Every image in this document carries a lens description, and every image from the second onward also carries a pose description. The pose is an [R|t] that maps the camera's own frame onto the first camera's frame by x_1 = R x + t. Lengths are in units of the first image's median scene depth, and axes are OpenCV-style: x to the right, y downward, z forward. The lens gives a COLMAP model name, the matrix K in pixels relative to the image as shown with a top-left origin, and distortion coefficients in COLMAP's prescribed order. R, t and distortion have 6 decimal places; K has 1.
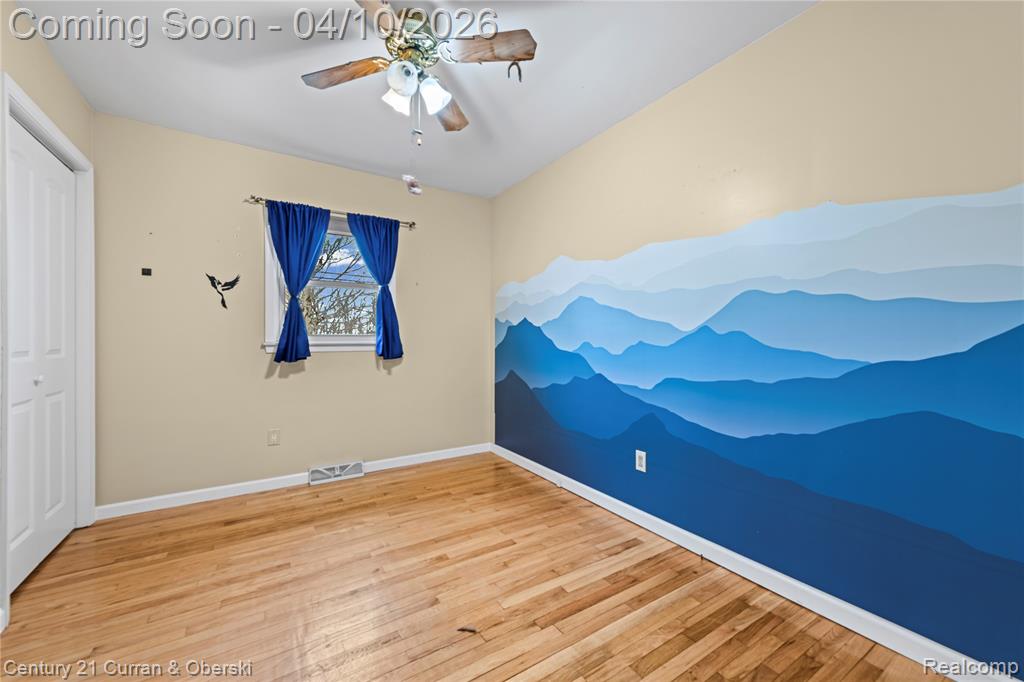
lens RADIAL K [[408.3, 0, 511.6], [0, 408.3, 339.0], [0, 0, 1]] dist [0.010296, -0.000797]
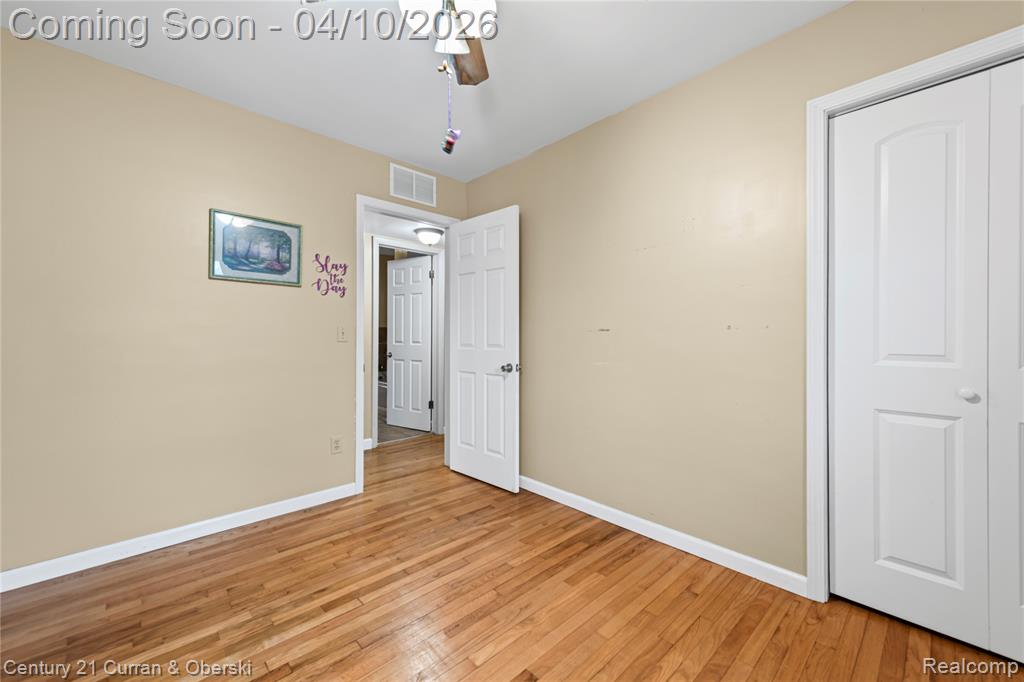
lens RADIAL K [[408.3, 0, 513.0], [0, 408.3, 339.3], [0, 0, 1]] dist [0.010296, -0.000797]
pose [[-0.981610, -0.001984, -0.190888, -0.215392], [-0.002506, 0.999994, 0.002493, -0.000108], [0.190882, 0.002926, -0.981609, 1.793328]]
